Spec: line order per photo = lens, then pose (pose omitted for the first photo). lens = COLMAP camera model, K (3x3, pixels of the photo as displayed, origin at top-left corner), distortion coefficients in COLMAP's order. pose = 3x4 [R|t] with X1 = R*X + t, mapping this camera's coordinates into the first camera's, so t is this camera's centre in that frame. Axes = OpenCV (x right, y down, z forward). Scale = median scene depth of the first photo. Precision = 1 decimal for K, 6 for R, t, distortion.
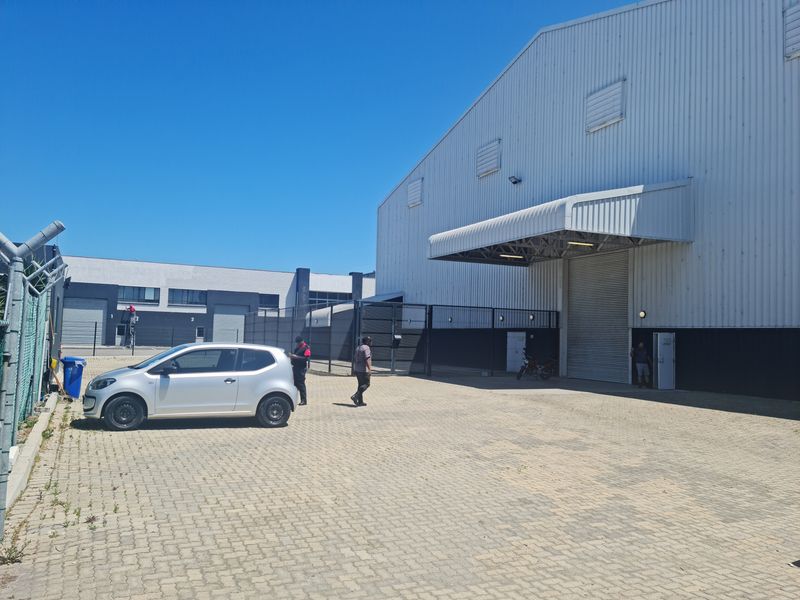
lens RADIAL K [[637.6, 0, 405.2], [0, 637.6, 301.9], [0, 0, 1]] dist [0.103411, -0.114675]
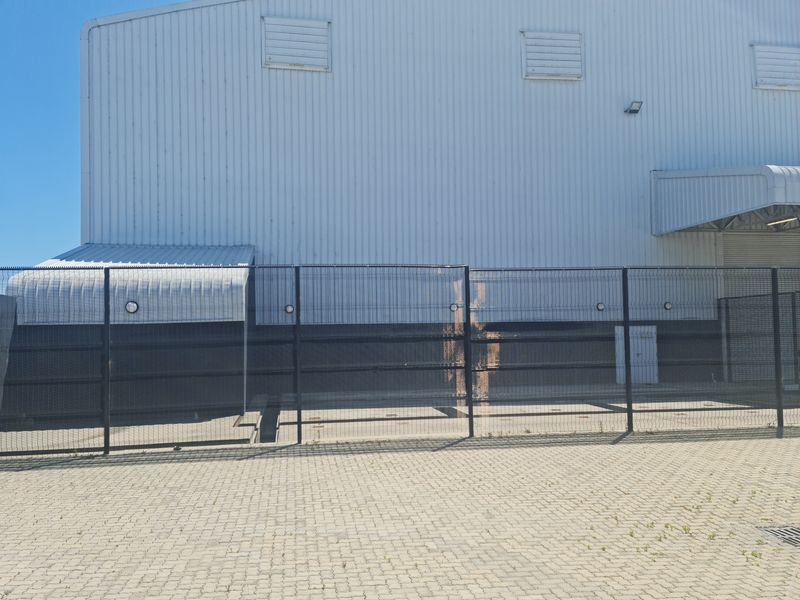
lens RADIAL K [[593.6, 0, 400.0], [0, 593.6, 300.0], [0, 0, 1]] dist [0.113166, -0.117568]
pose [[0.304772, 0.037516, 0.951686, -0.530564], [-0.031096, 0.999083, -0.029426, 0.045878], [-0.951918, -0.020625, 0.305659, 1.048544]]
